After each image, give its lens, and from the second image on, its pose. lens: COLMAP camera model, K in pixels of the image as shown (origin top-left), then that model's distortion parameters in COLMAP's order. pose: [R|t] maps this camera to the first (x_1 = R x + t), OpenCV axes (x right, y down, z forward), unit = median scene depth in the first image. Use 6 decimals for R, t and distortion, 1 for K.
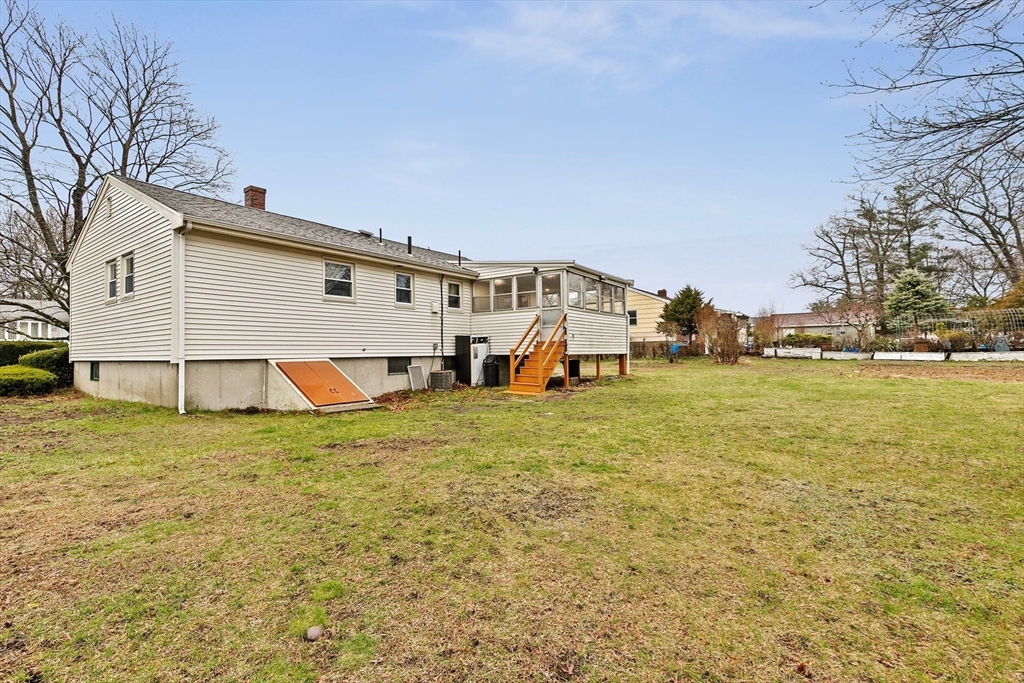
lens RADIAL K [[453.8, 0, 512.0], [0, 453.8, 341.5], [0, 0, 1]] dist [0.000150, -0.000165]
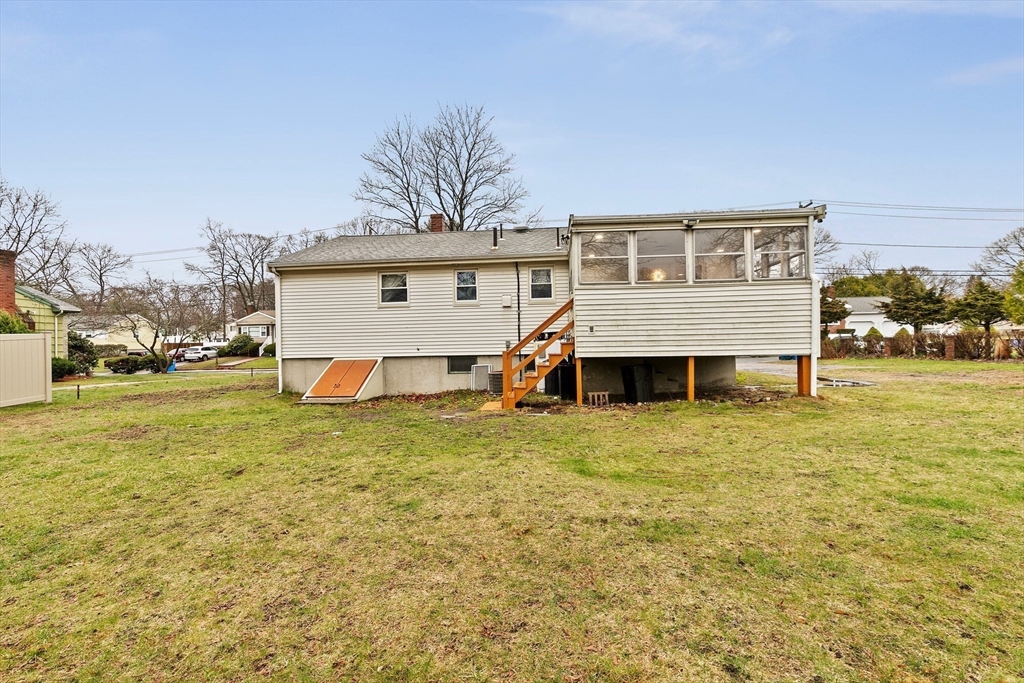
lens RADIAL K [[460.5, 0, 512.0], [0, 460.5, 341.5], [0, 0, 1]] dist [0.002293, 0.000159]
pose [[0.507036, -0.004035, -0.861915, 0.646913], [0.032930, 0.999350, 0.014693, -0.007989], [0.861296, -0.035833, 0.506839, 0.562915]]
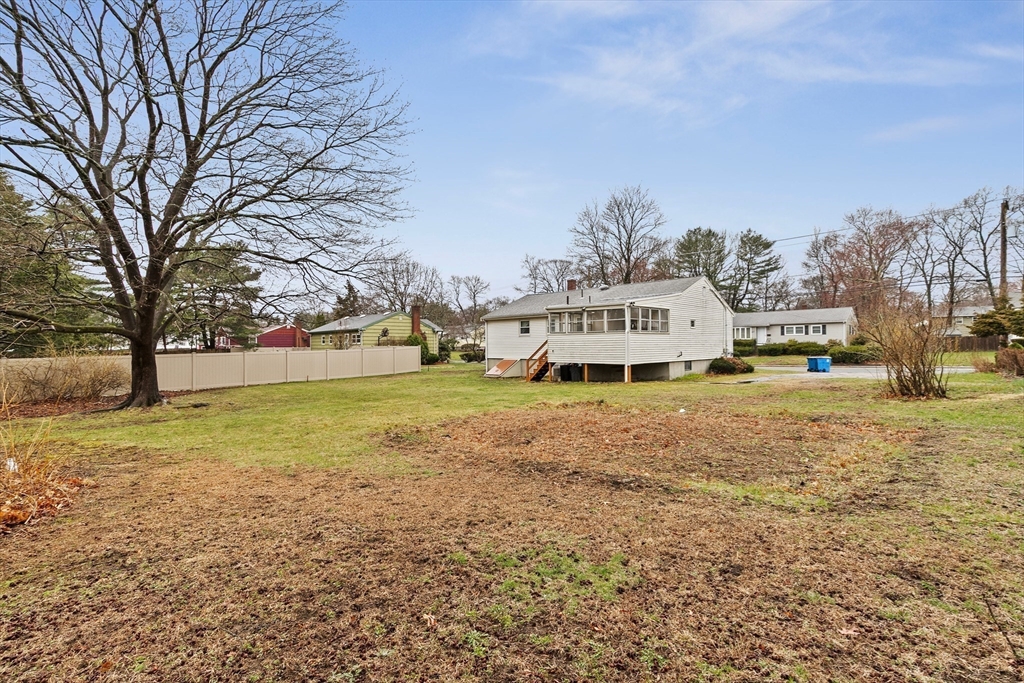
lens RADIAL K [[453.8, 0, 512.0], [0, 453.8, 341.5], [0, 0, 1]] dist [0.000150, -0.000165]
pose [[-0.134539, 0.002089, -0.990906, 1.757638], [0.032230, 0.999478, -0.002269, -0.047970], [0.990384, -0.032242, -0.134536, 1.069825]]
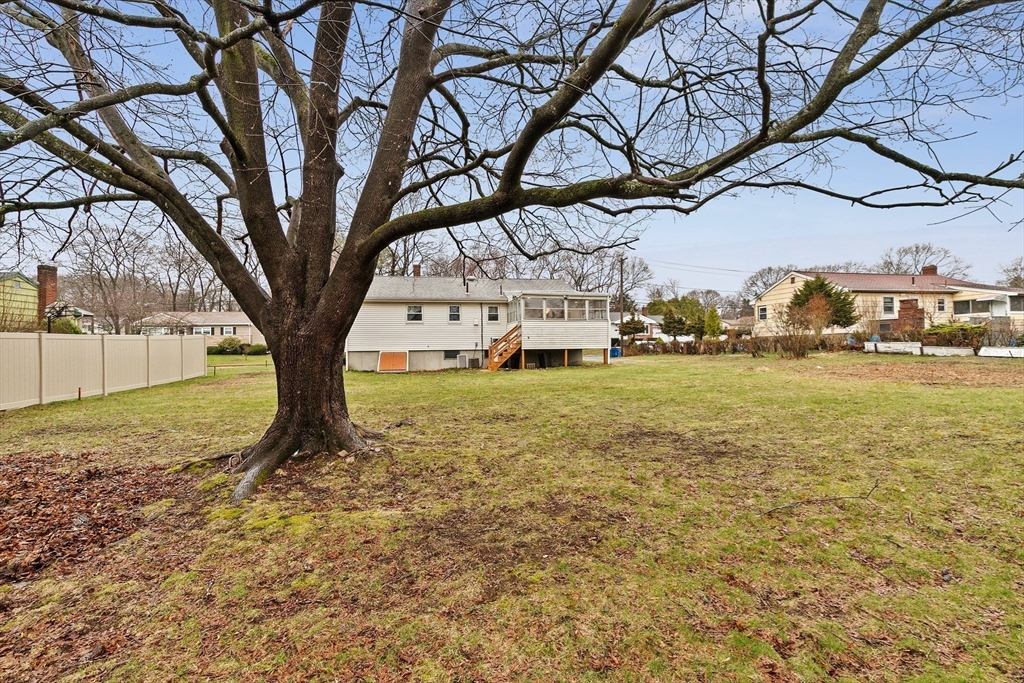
lens RADIAL K [[453.8, 0, 512.0], [0, 453.8, 341.5], [0, 0, 1]] dist [0.000150, -0.000165]
pose [[0.735943, -0.006047, -0.677016, 1.167082], [0.019919, 0.999721, 0.012724, -0.020015], [0.676750, -0.022849, 0.735858, -0.210340]]
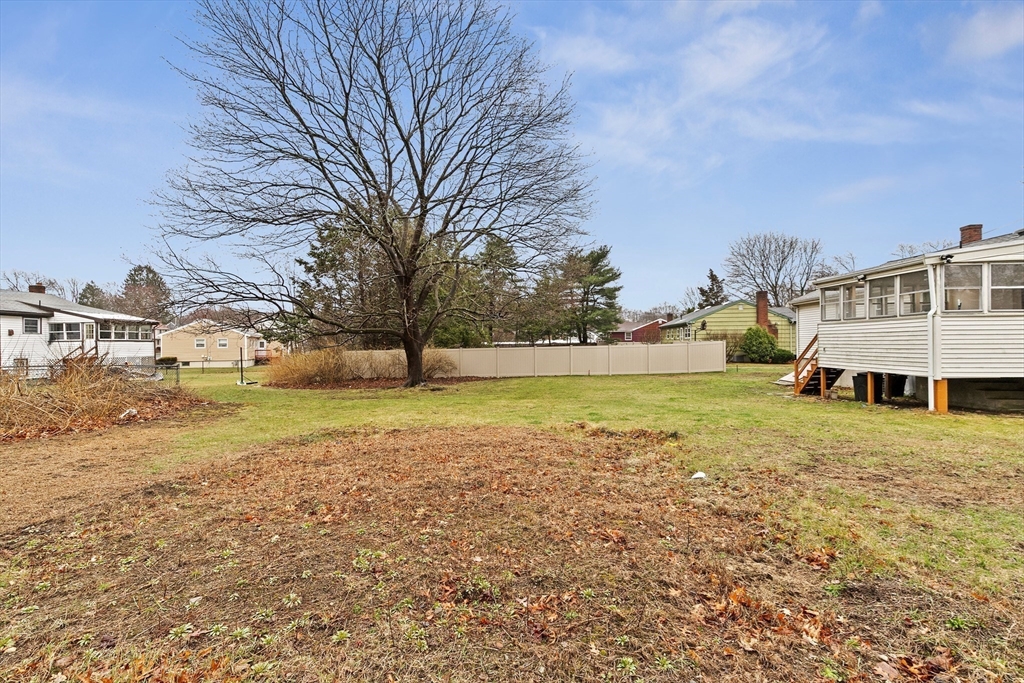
lens RADIAL K [[453.8, 0, 512.0], [0, 453.8, 341.5], [0, 0, 1]] dist [0.000150, -0.000165]
pose [[-0.848611, 0.015403, -0.528793, 1.269954], [0.028906, 0.999433, -0.017278, -0.033618], [0.528227, -0.029948, -0.848575, 1.492882]]
